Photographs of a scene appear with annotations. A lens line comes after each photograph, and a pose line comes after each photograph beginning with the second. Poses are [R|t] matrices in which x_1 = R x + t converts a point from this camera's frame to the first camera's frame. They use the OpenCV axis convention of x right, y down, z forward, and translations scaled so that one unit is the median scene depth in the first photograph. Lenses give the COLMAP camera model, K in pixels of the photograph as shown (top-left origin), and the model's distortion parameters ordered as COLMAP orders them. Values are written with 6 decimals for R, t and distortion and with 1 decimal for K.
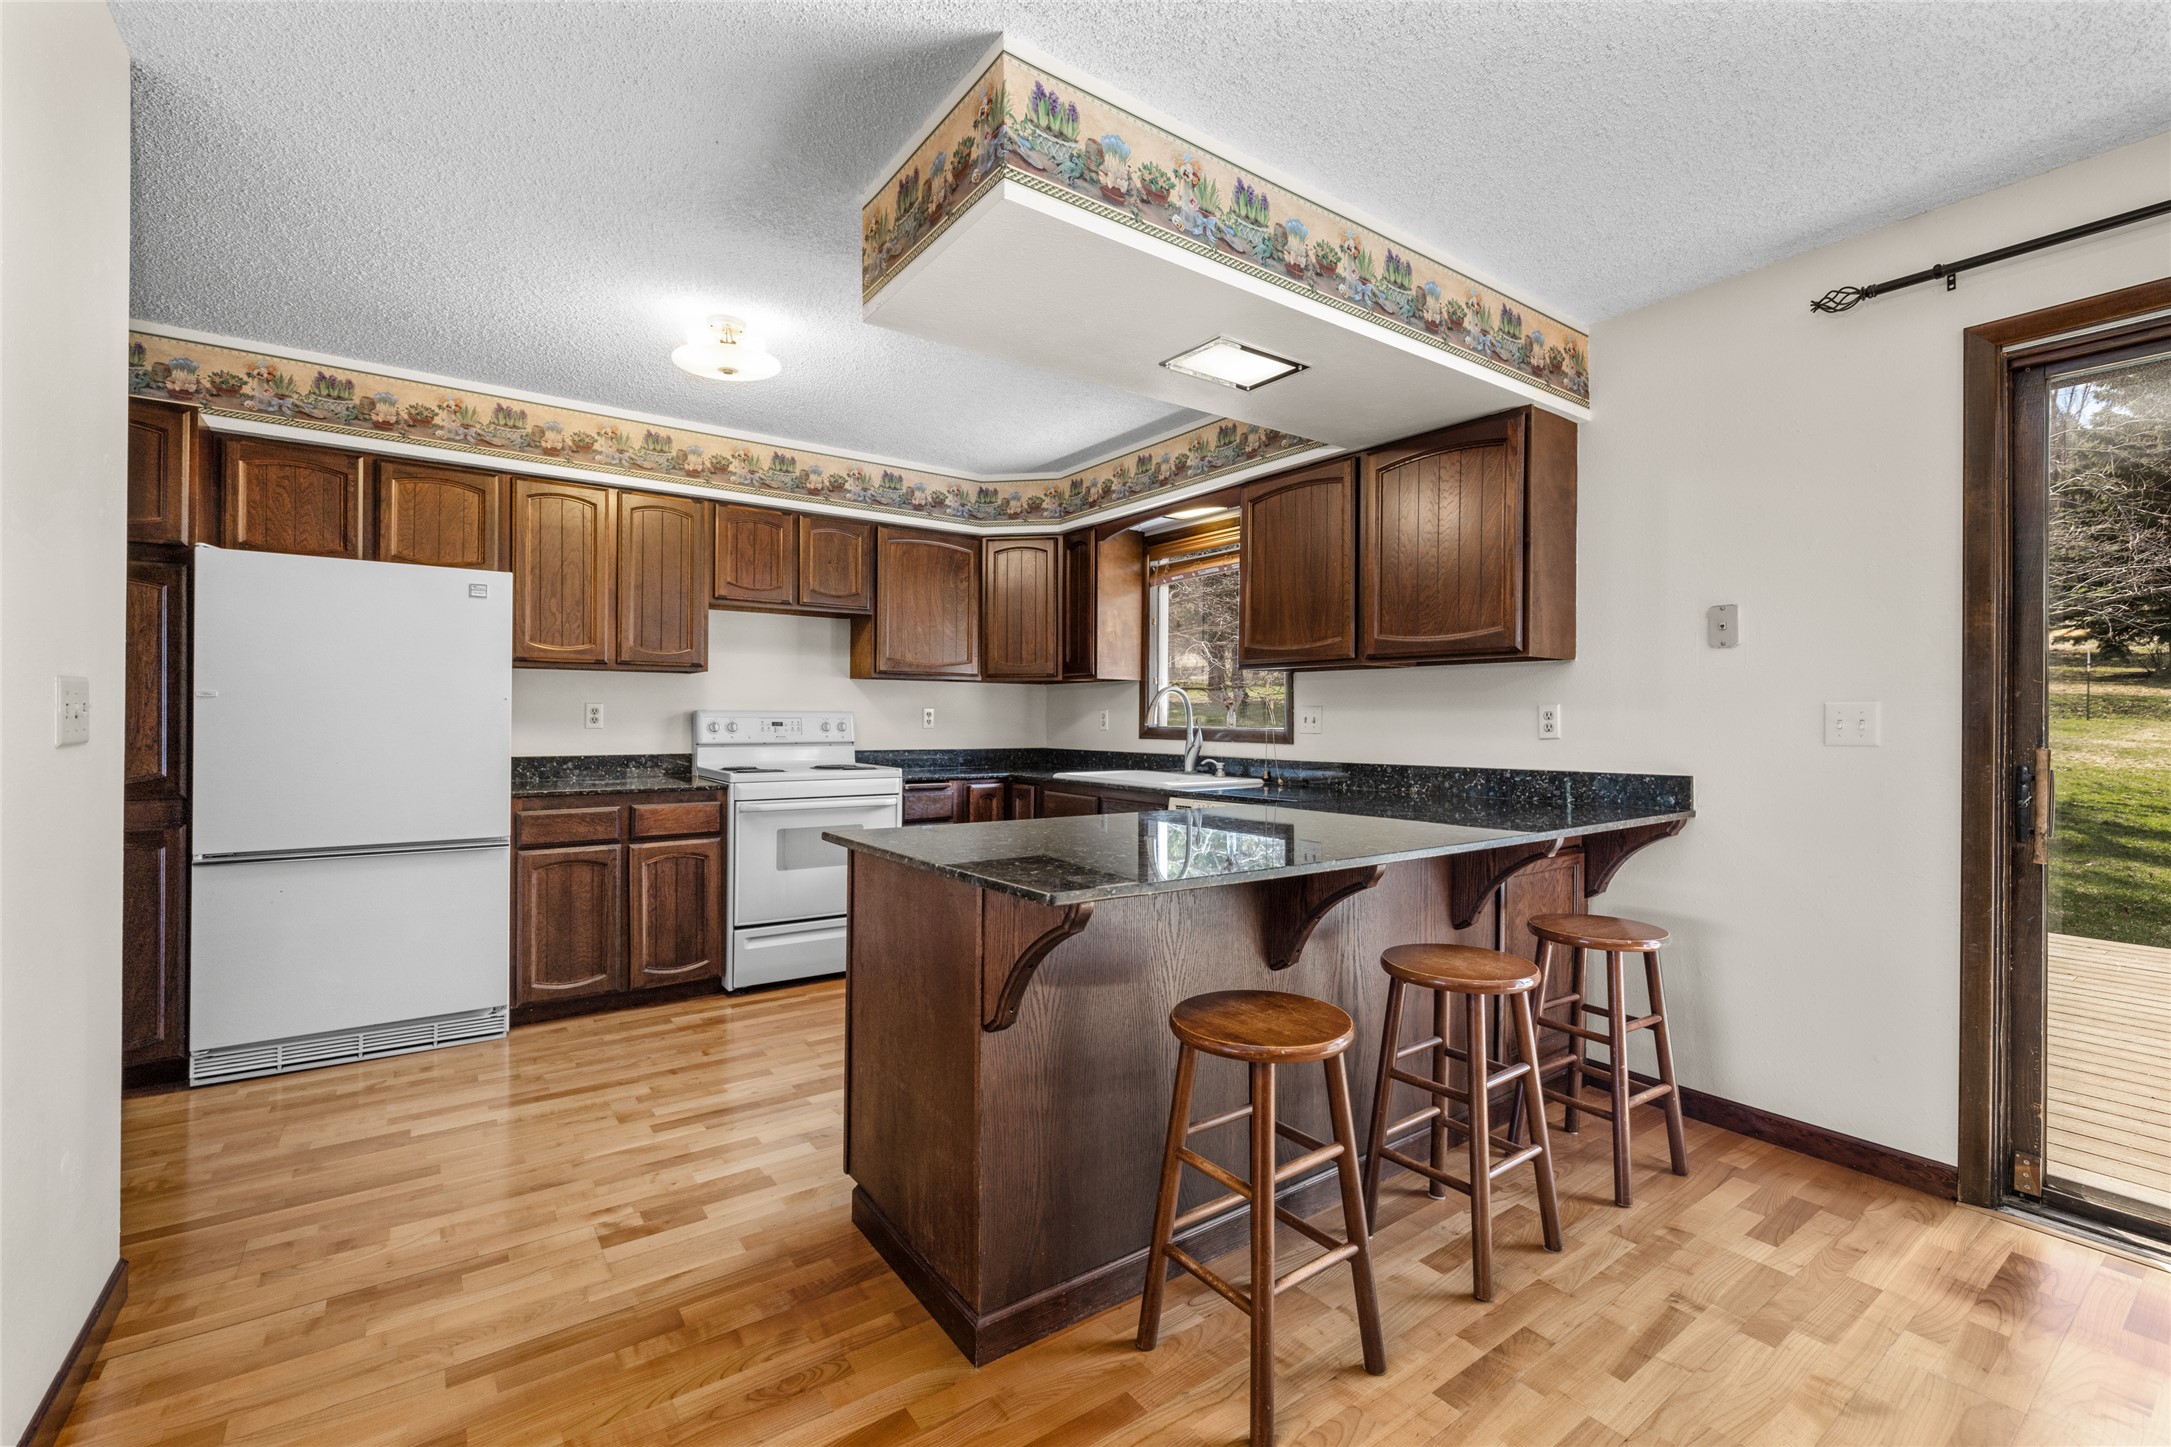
lens RADIAL K [[930.6, 0, 1070.3], [0, 930.6, 716.5], [0, 0, 1]] dist [0.000815, -0.000004]
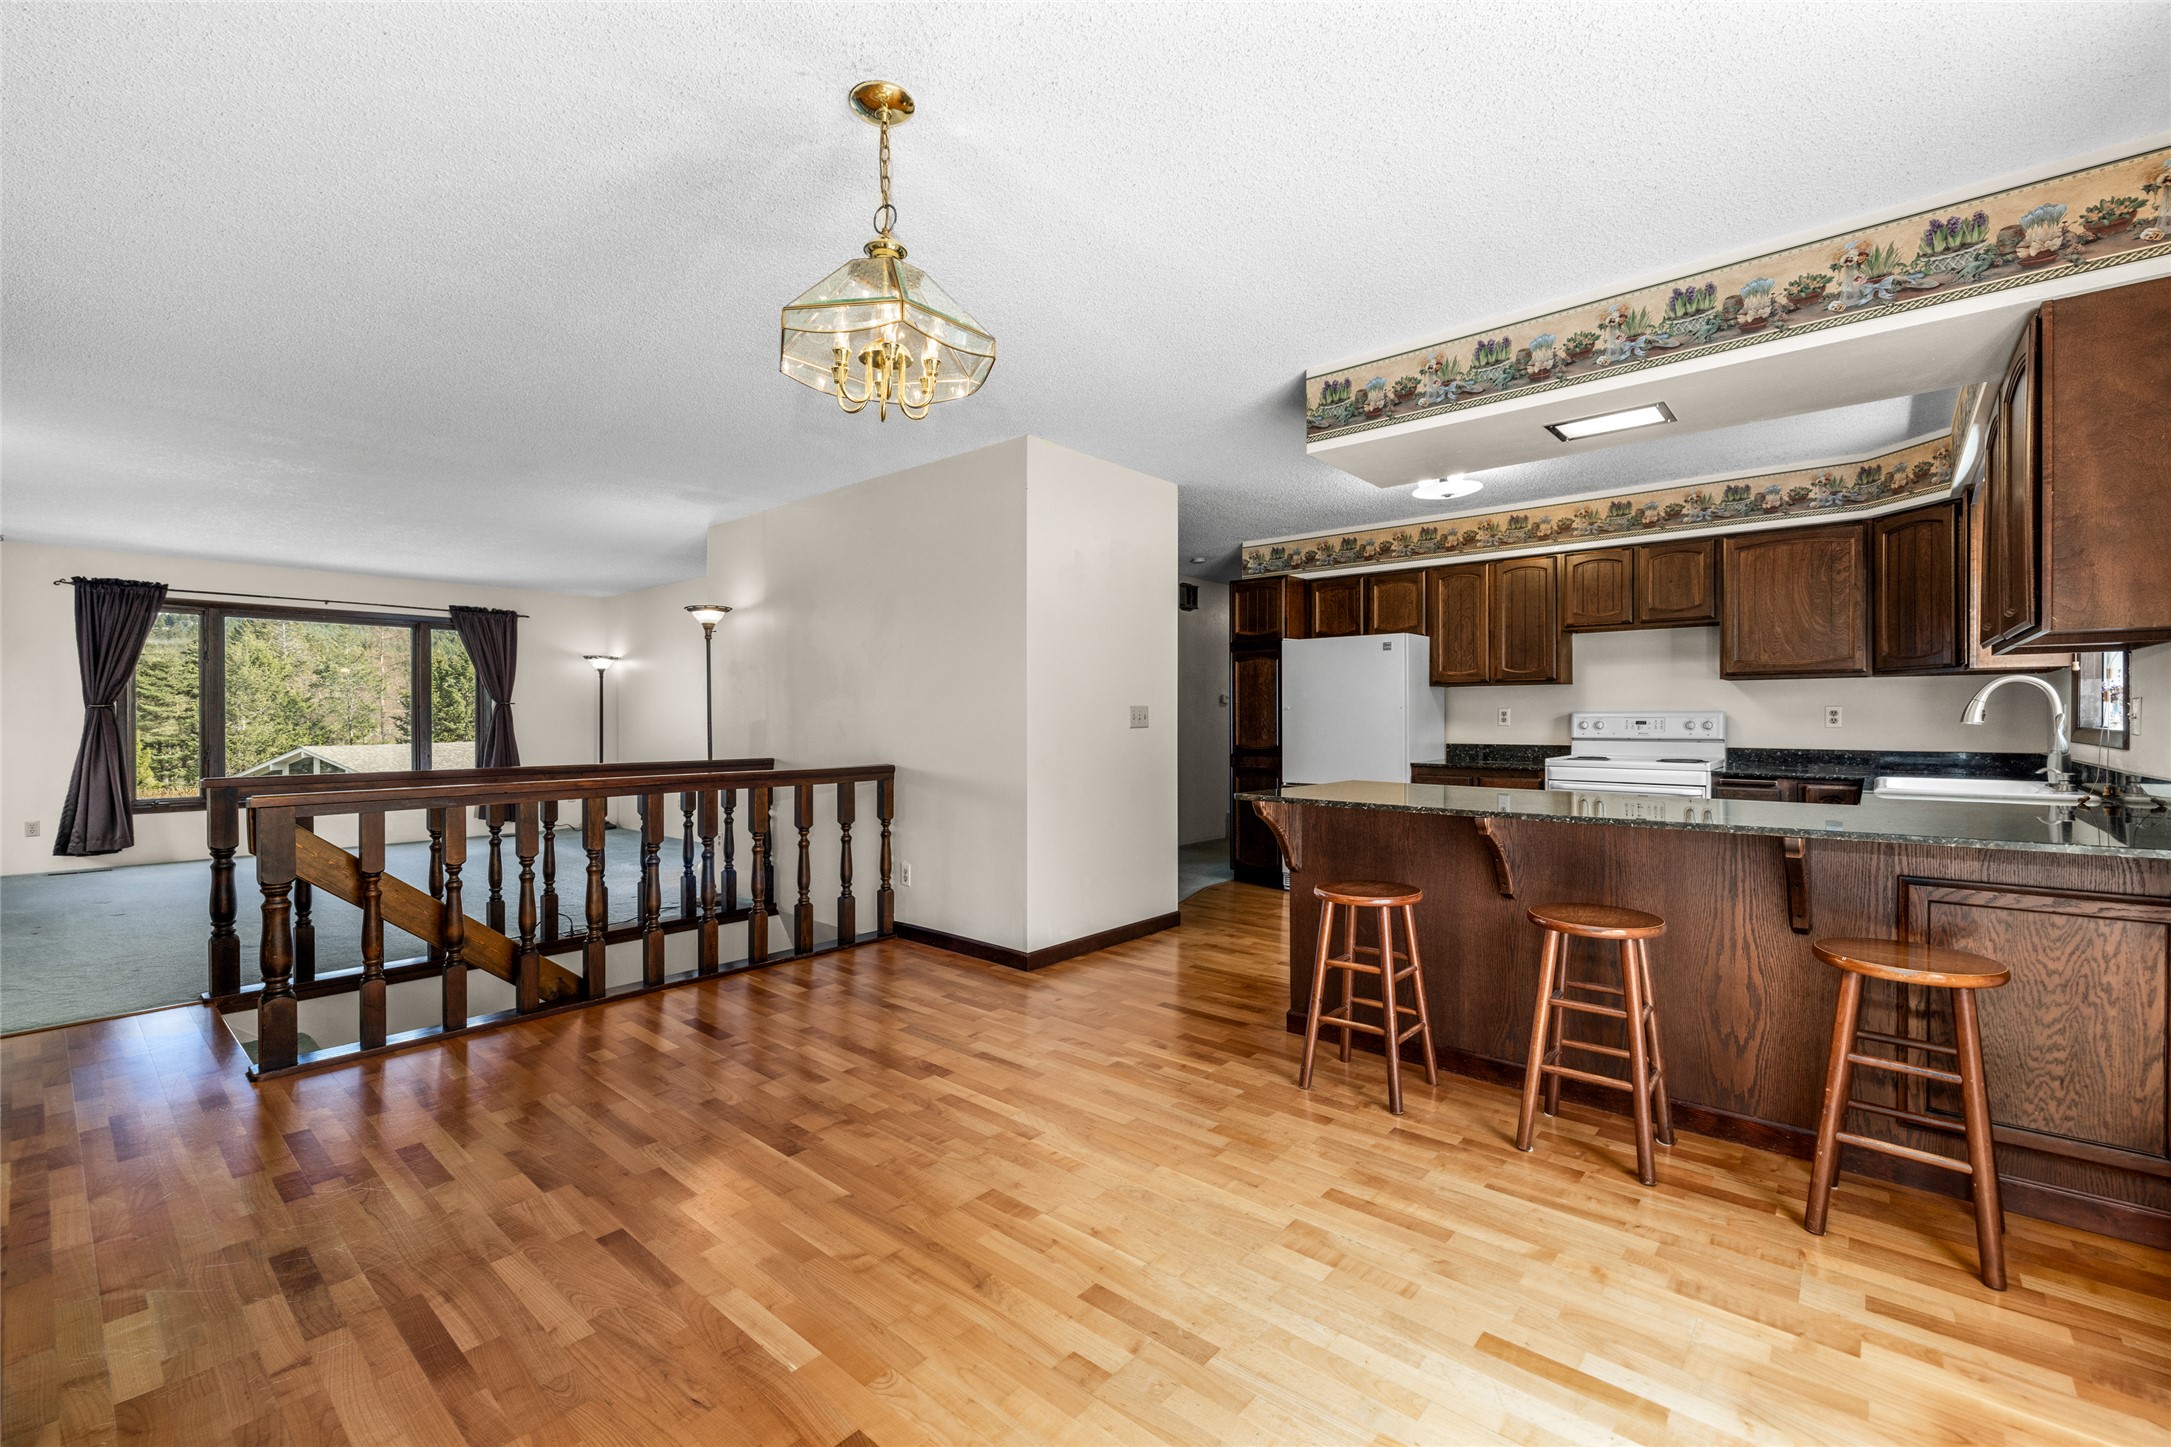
lens RADIAL K [[930.6, 0, 1083.0], [0, 930.6, 724.1], [0, 0, 1]] dist [0.000815, -0.000004]
pose [[0.222761, 0.001042, -0.974873, 0.933116], [0.005919, 0.999980, 0.002421, 0.003891], [0.974855, -0.006310, 0.222750, 0.051837]]
